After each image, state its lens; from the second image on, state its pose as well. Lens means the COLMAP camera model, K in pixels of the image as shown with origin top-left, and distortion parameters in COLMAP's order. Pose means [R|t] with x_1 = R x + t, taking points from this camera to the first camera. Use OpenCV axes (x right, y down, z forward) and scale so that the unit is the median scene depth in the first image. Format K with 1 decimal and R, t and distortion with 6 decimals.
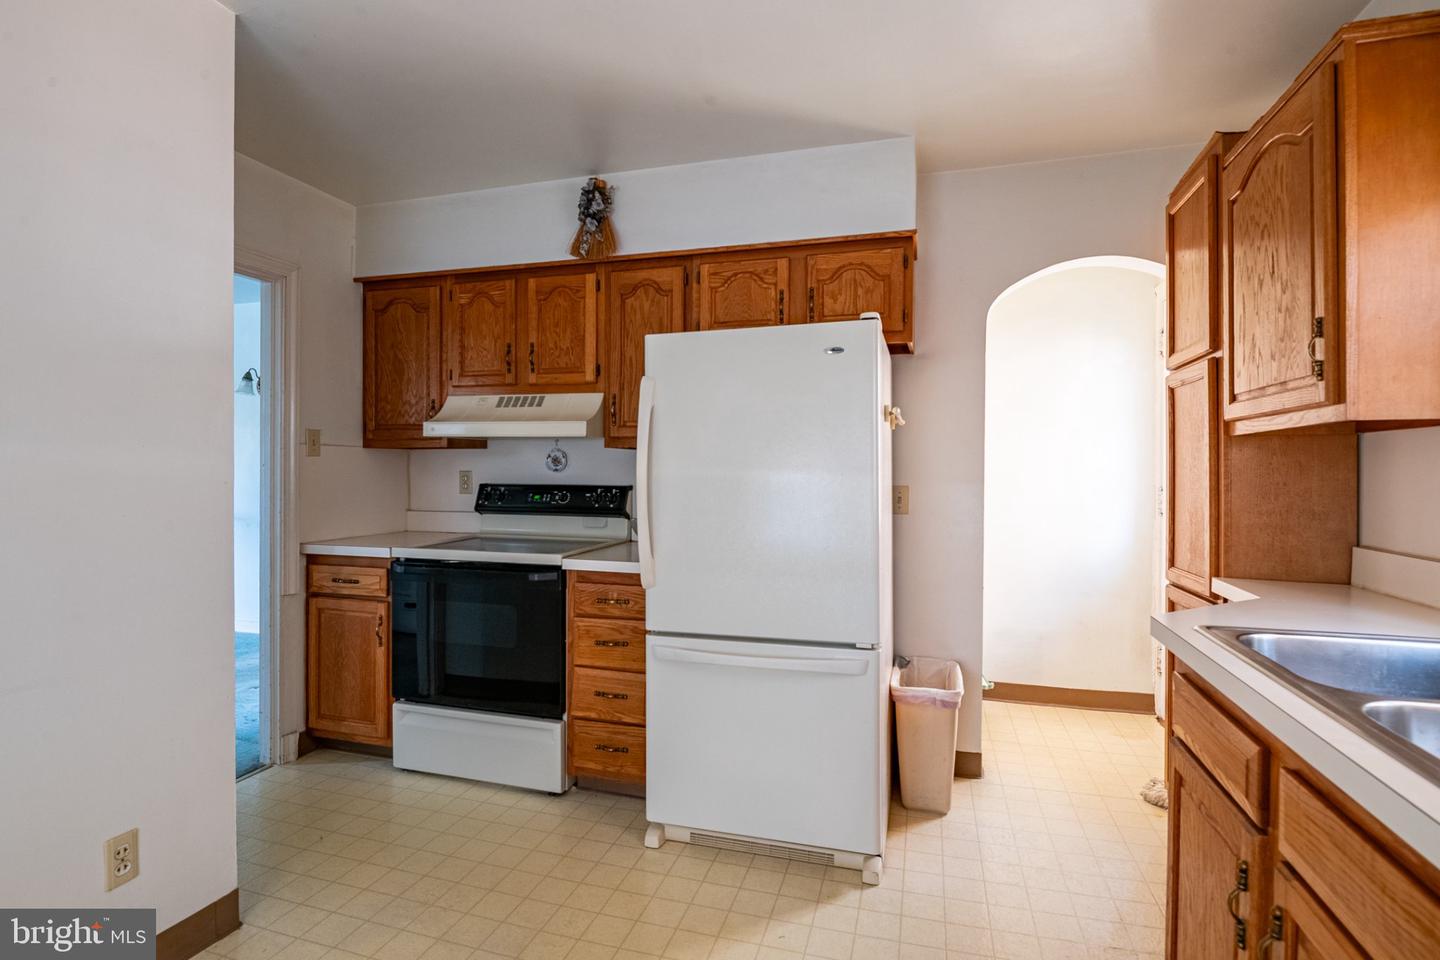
lens RADIAL K [[708.6, 0, 725.9], [0, 708.6, 475.7], [0, 0, 1]] dist [0.004014, -0.004190]
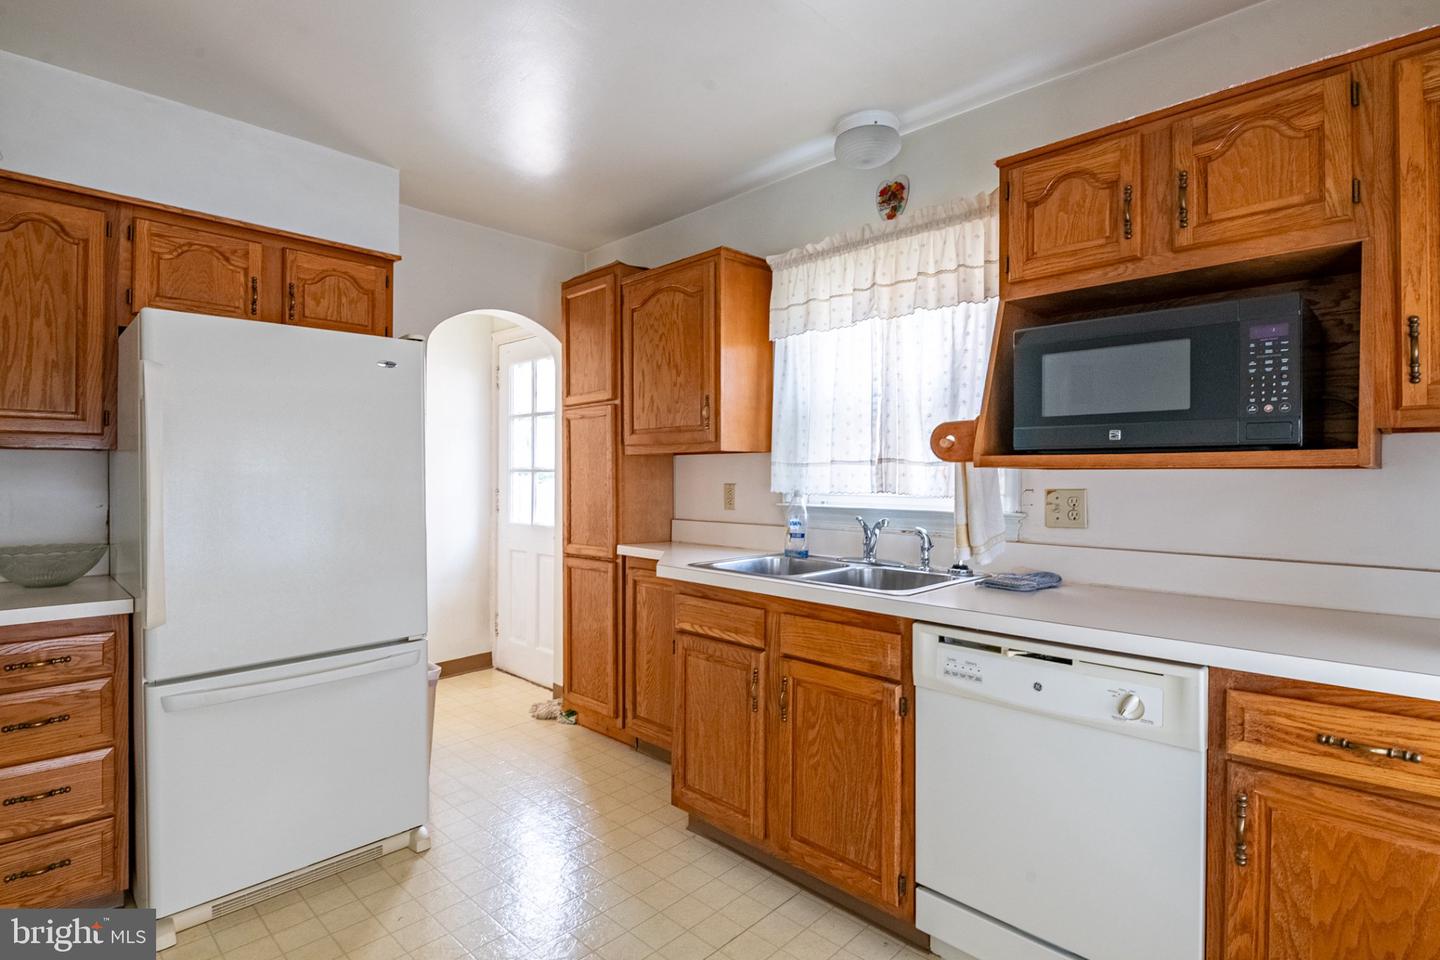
lens RADIAL K [[708.6, 0, 721.0], [0, 708.6, 479.8], [0, 0, 1]] dist [0.004014, -0.004190]
pose [[0.460984, -0.008655, 0.887366, -0.470816], [0.008394, 0.999950, 0.005393, -0.005463], [-0.887369, 0.004963, 0.461033, 0.062346]]
